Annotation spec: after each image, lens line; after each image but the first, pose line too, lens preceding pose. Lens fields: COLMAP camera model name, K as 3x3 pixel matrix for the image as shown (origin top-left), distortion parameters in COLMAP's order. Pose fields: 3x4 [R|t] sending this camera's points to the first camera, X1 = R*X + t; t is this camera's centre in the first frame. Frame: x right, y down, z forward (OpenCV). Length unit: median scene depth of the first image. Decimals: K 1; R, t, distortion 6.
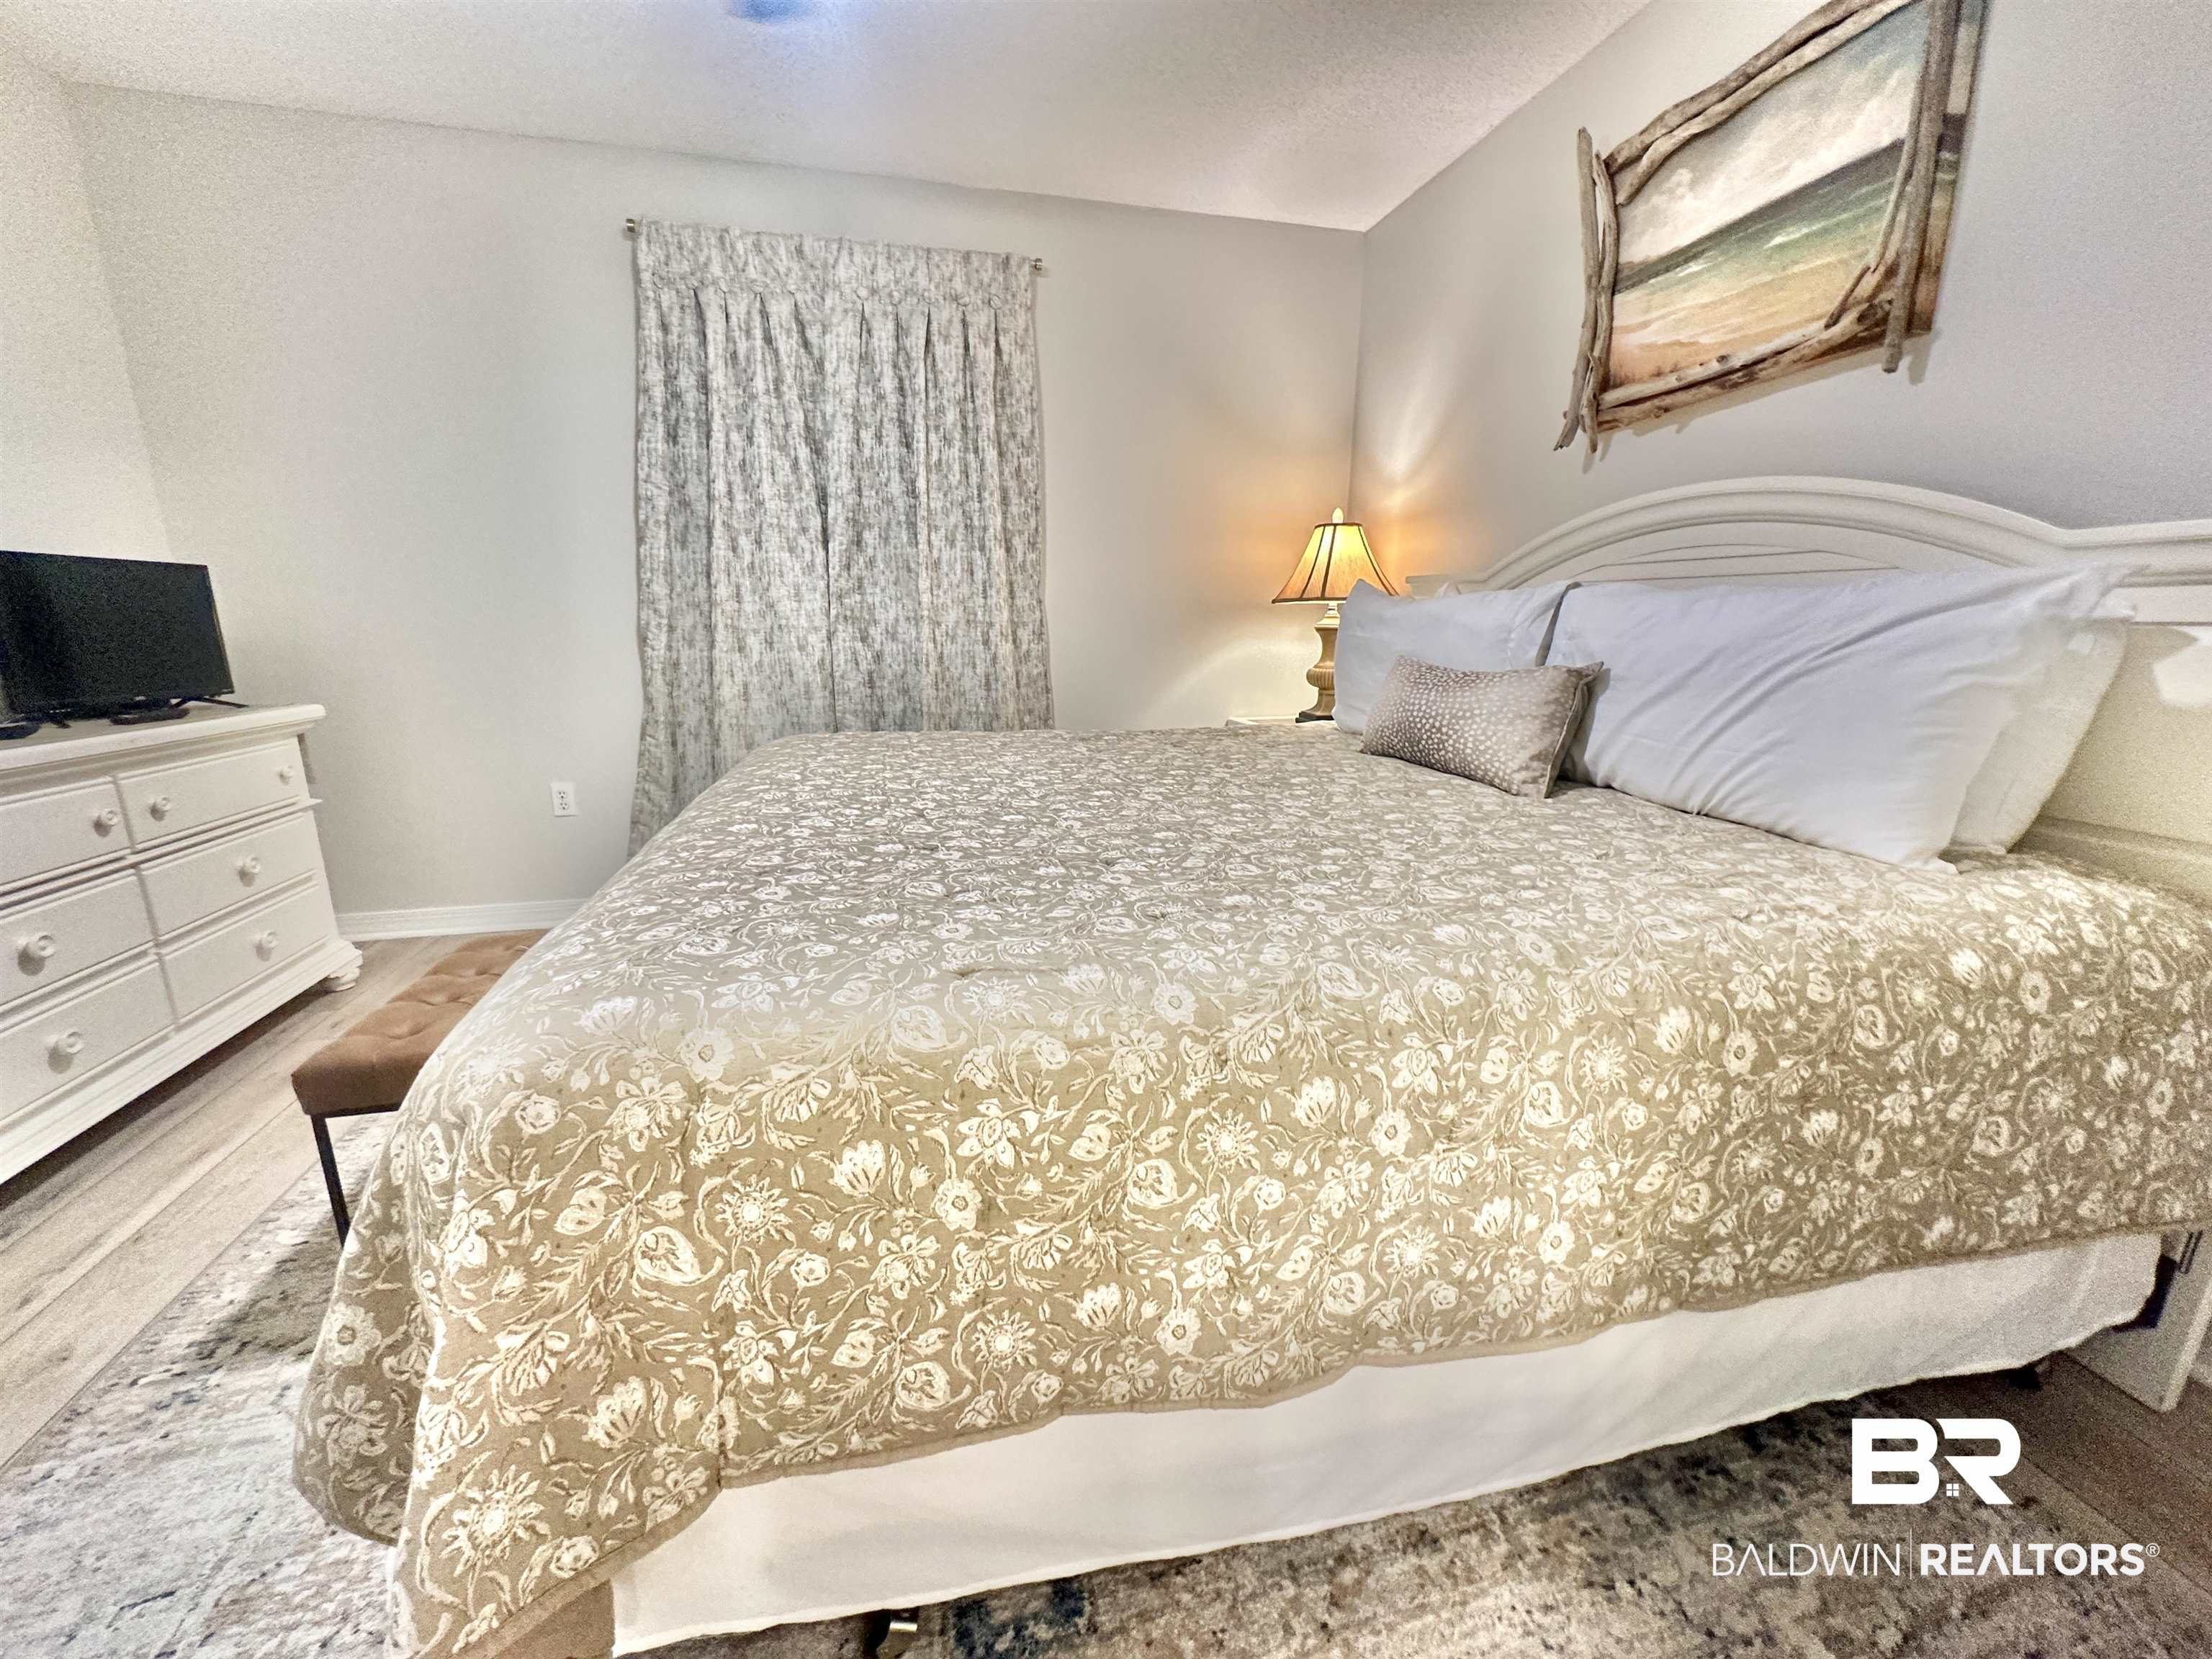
lens RADIAL K [[886.9, 0, 1105.1], [0, 886.9, 837.3], [0, 0, 1]] dist [-0.002067, 0.000909]
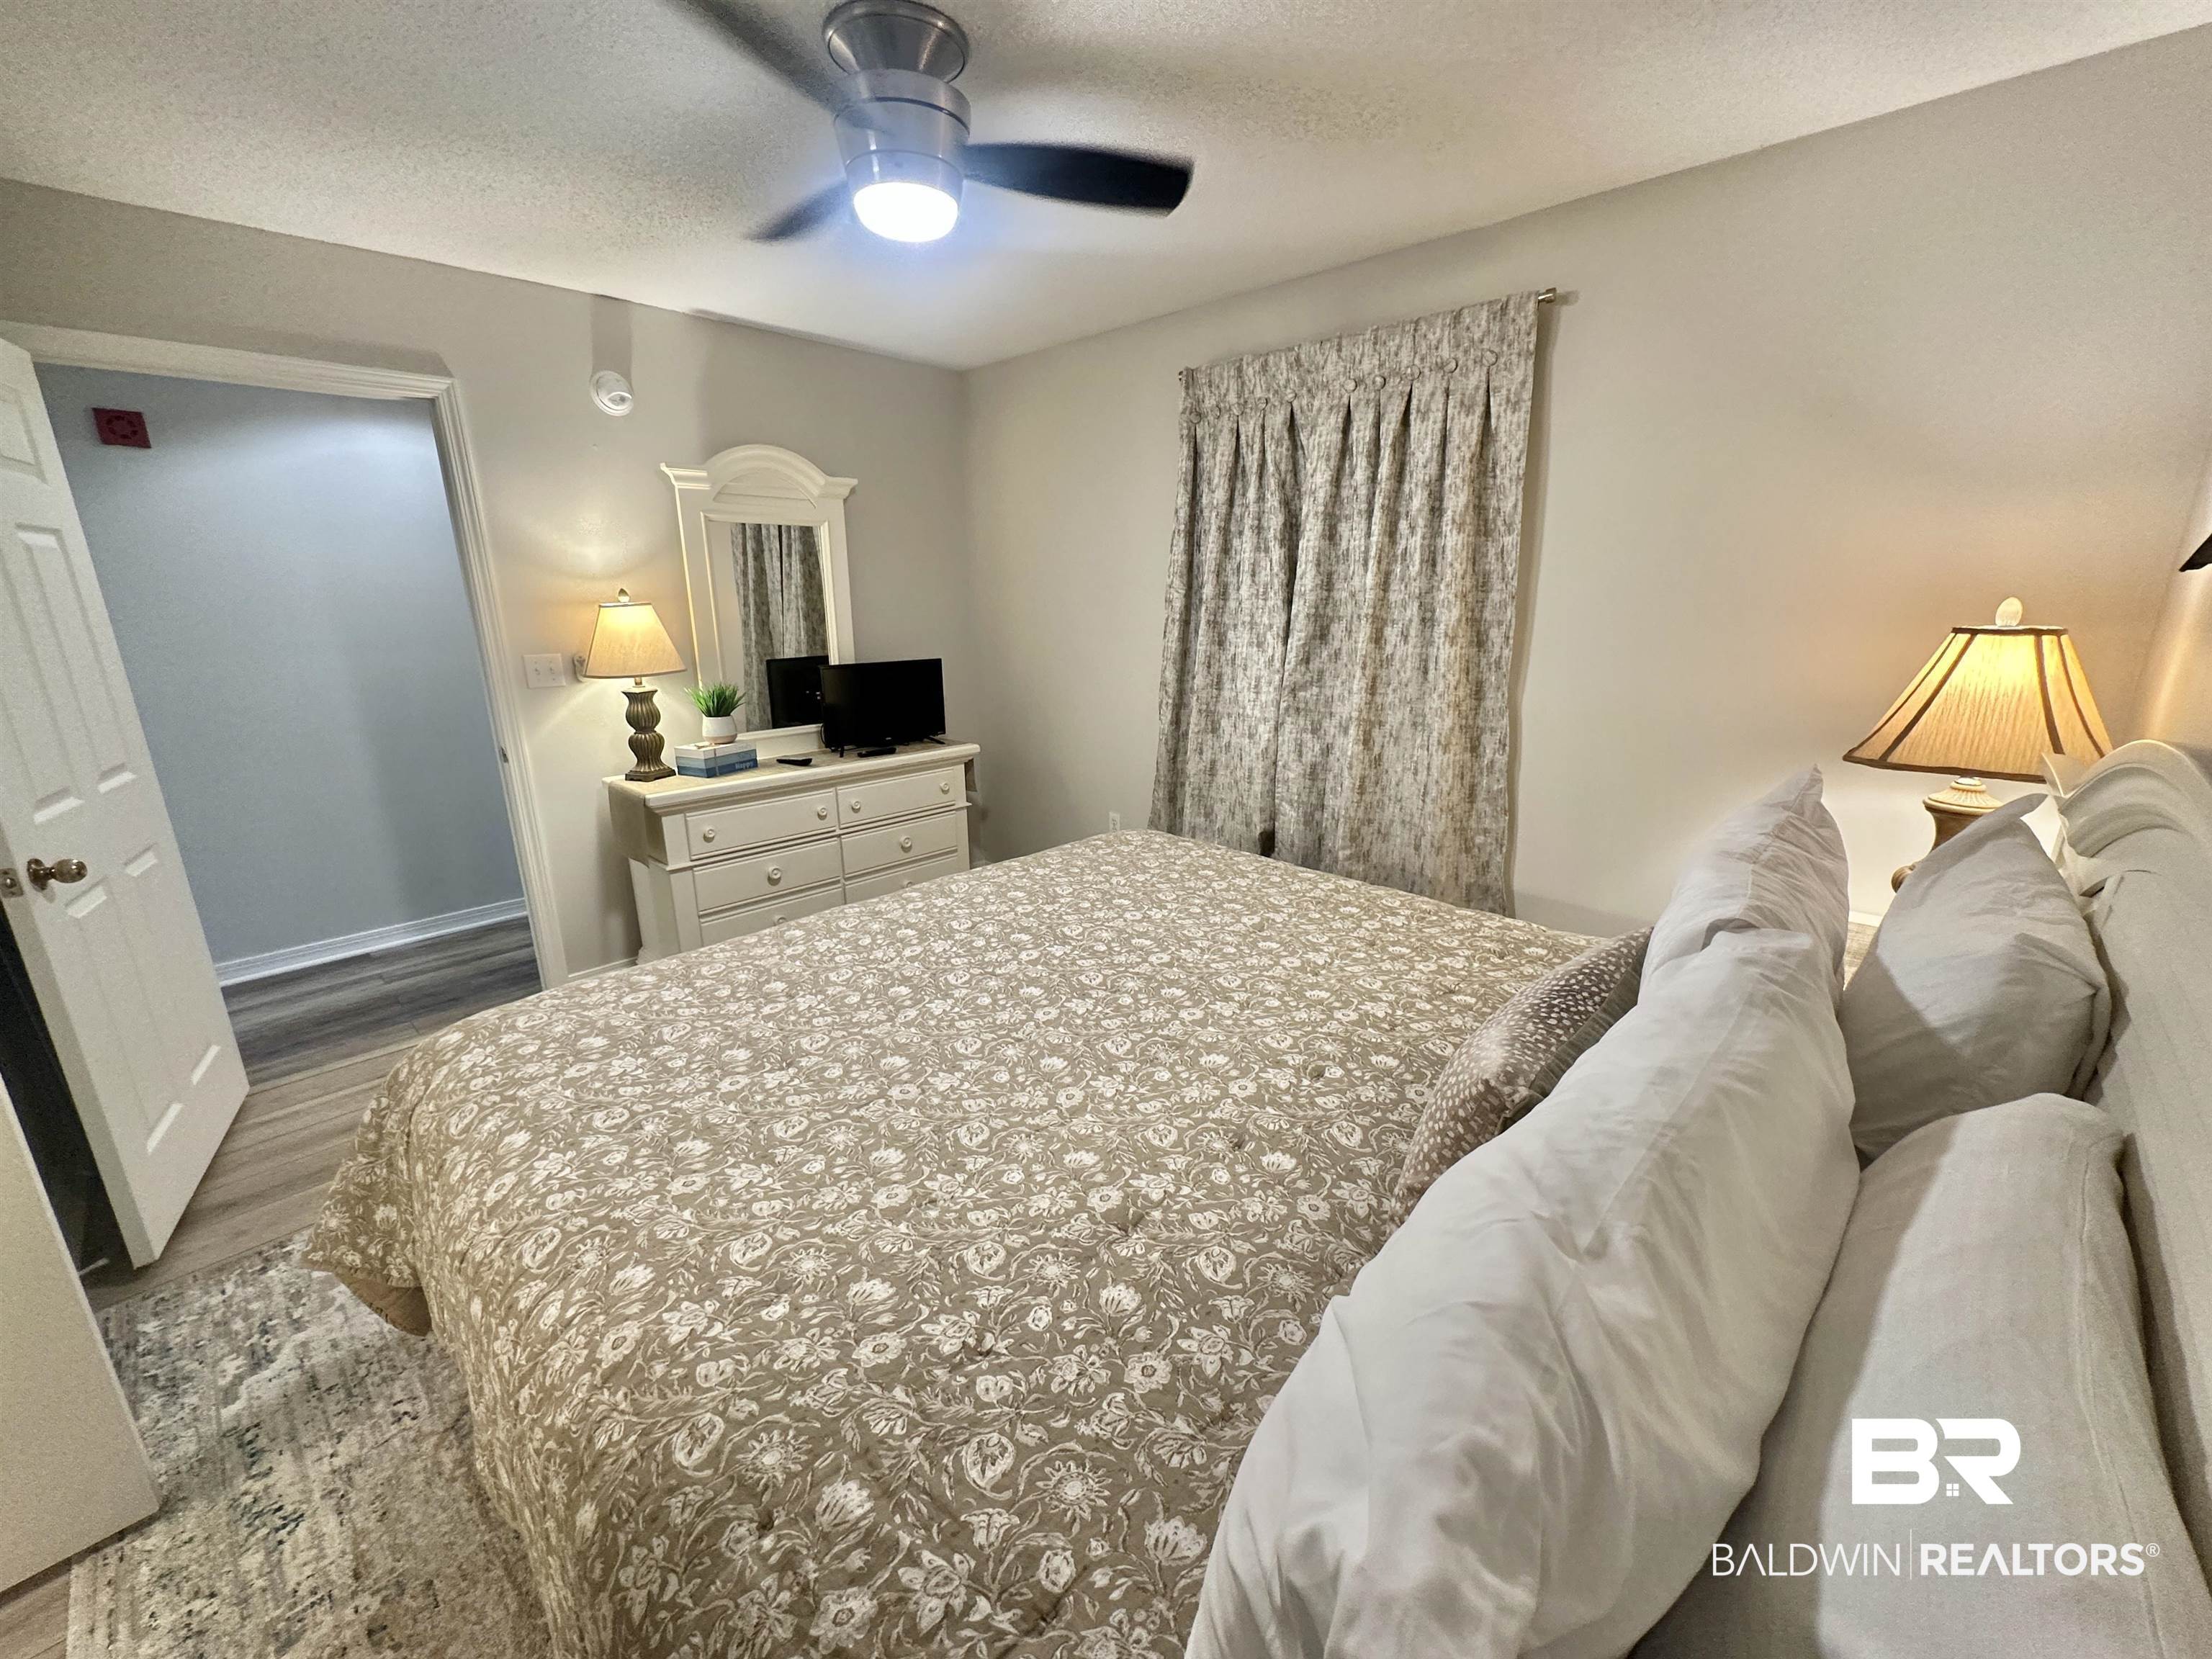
lens RADIAL K [[886.9, 0, 1109.1], [0, 886.9, 835.3], [0, 0, 1]] dist [-0.002067, 0.000909]
pose [[0.536337, 0.217679, -0.815450, 0.736785], [-0.189025, 0.972606, 0.135305, -0.333859], [0.822564, 0.081572, 0.562792, 0.427868]]
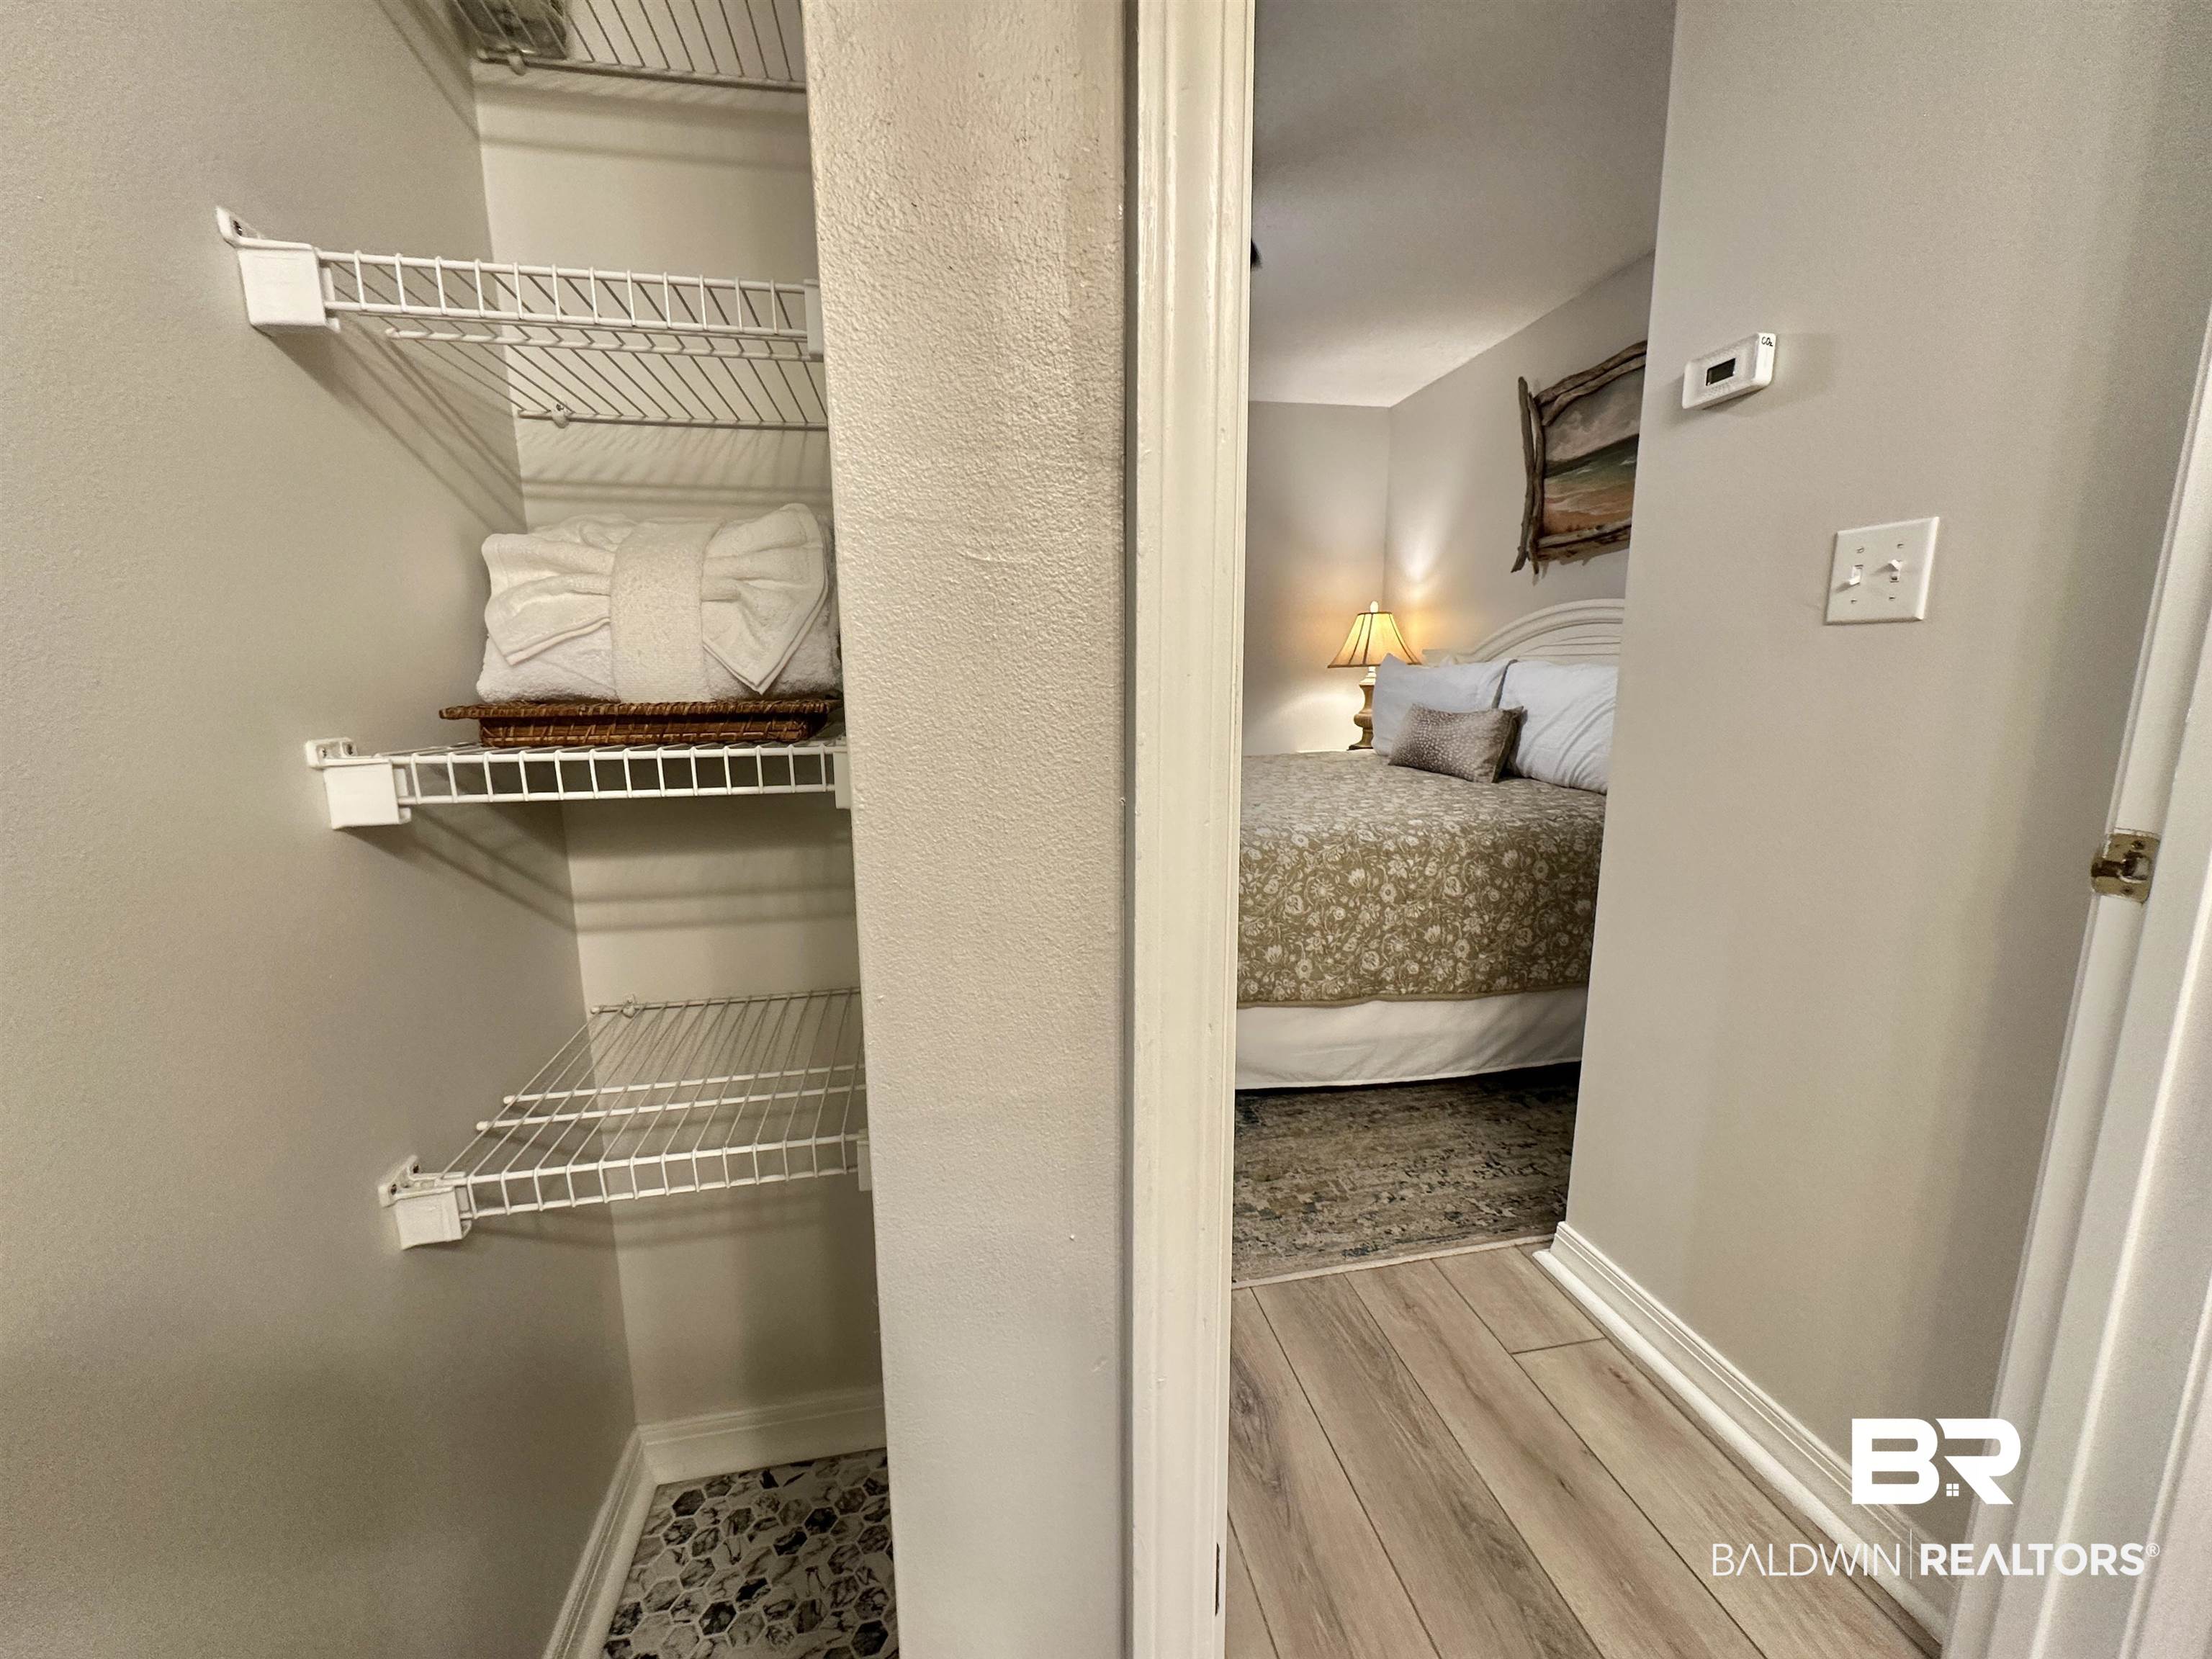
lens RADIAL K [[886.9, 0, 1109.3], [0, 886.9, 838.5], [0, 0, 1]] dist [-0.002067, 0.000909]
pose [[0.998727, -0.004153, -0.050265, -0.148956], [0.001345, 0.998442, -0.055782, 0.140771], [0.050418, 0.055643, 0.997177, -0.682432]]
